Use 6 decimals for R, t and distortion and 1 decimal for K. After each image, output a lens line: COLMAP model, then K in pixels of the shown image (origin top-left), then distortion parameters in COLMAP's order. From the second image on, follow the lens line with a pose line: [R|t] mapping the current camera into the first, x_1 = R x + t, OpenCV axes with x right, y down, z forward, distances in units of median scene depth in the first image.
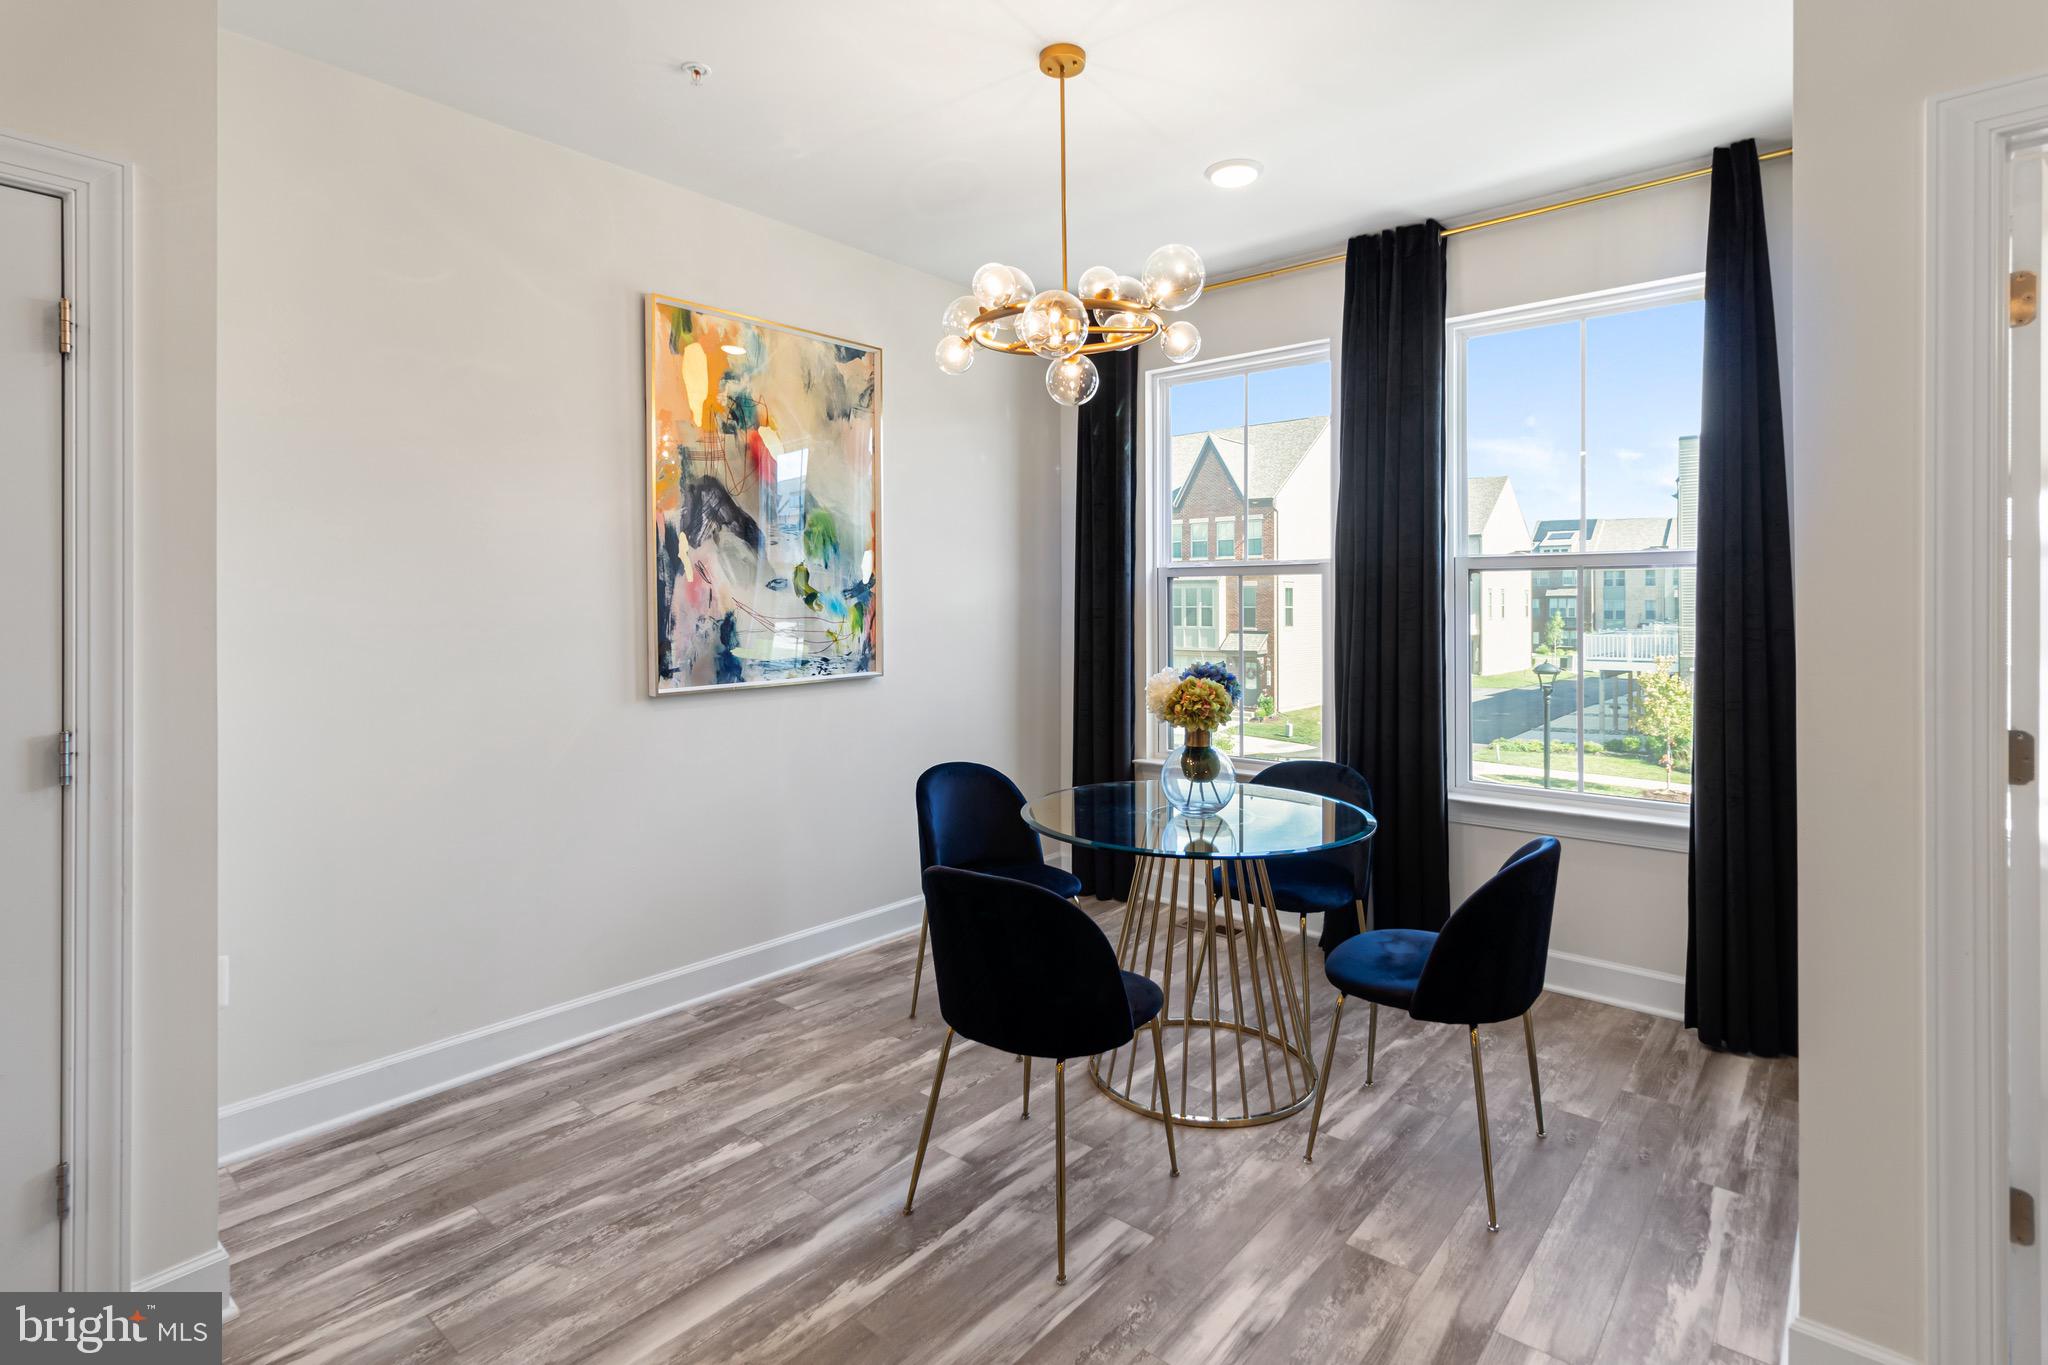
lens RADIAL K [[999.4, 0, 1022.7], [0, 999.4, 605.2], [0, 0, 1]] dist [0.000830, 0.000670]
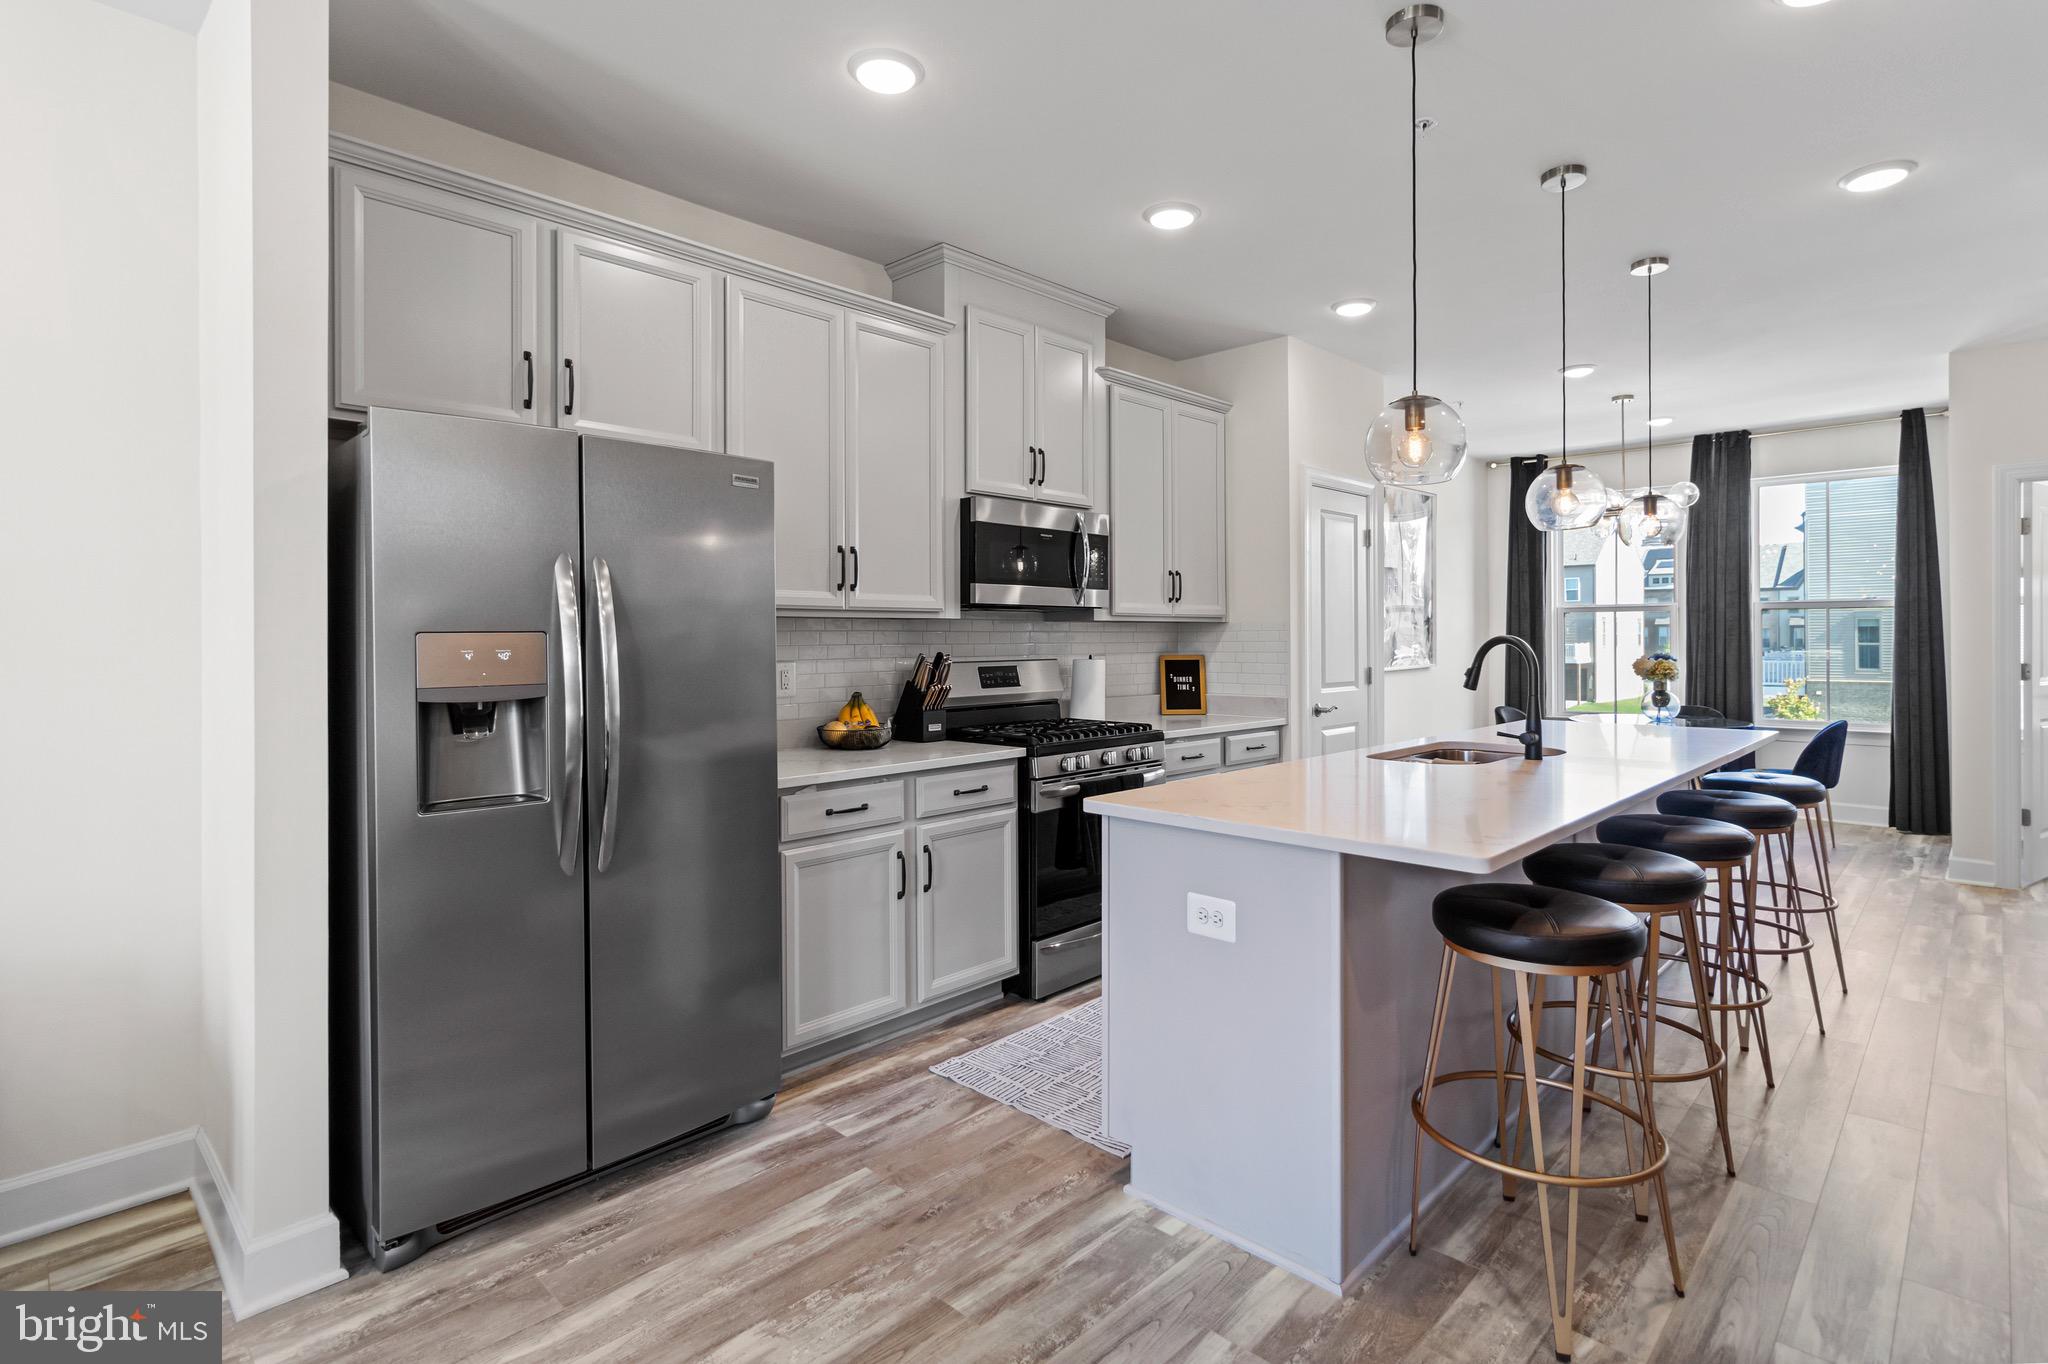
lens RADIAL K [[981.4, 0, 1071.3], [0, 981.4, 637.0], [0, 0, 1]] dist [-0.000249, 0.000185]
pose [[0.998631, -0.004856, -0.052086, -0.875699], [0.004870, 0.999988, 0.000151, 0.012930], [0.052084, -0.000404, 0.998643, -1.063111]]
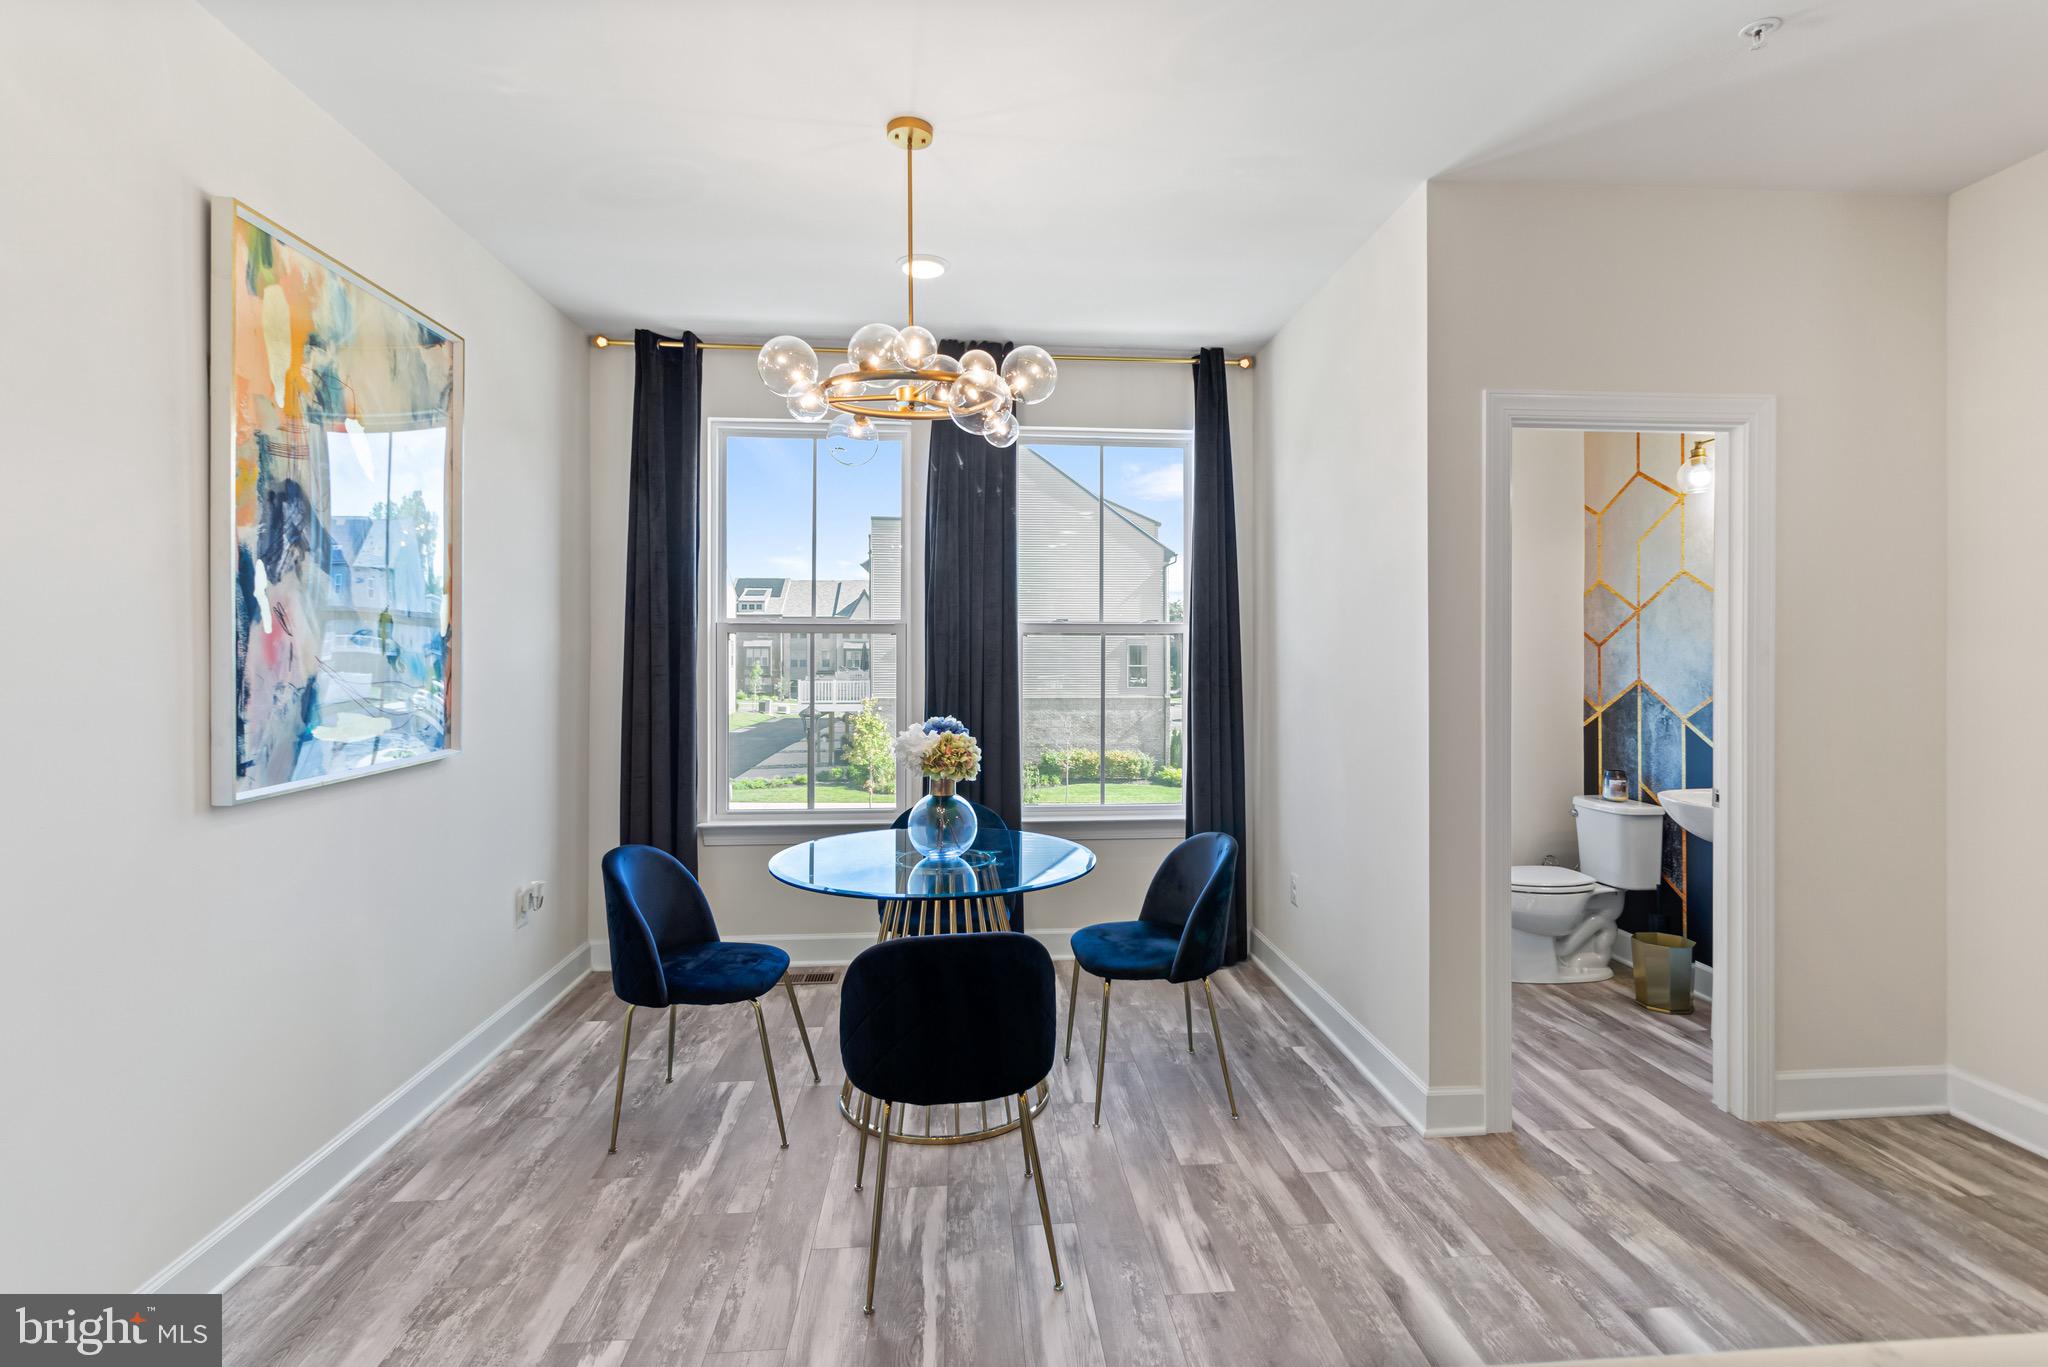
lens RADIAL K [[976.9, 0, 1056.6], [0, 976.9, 652.2], [0, 0, 1]] dist [0.001295, 0.000460]
pose [[0.699214, 0.004882, 0.714896, -0.432827], [-0.003107, 0.999988, -0.003790, -0.009433], [-0.714906, 0.000429, 0.699221, 0.148721]]
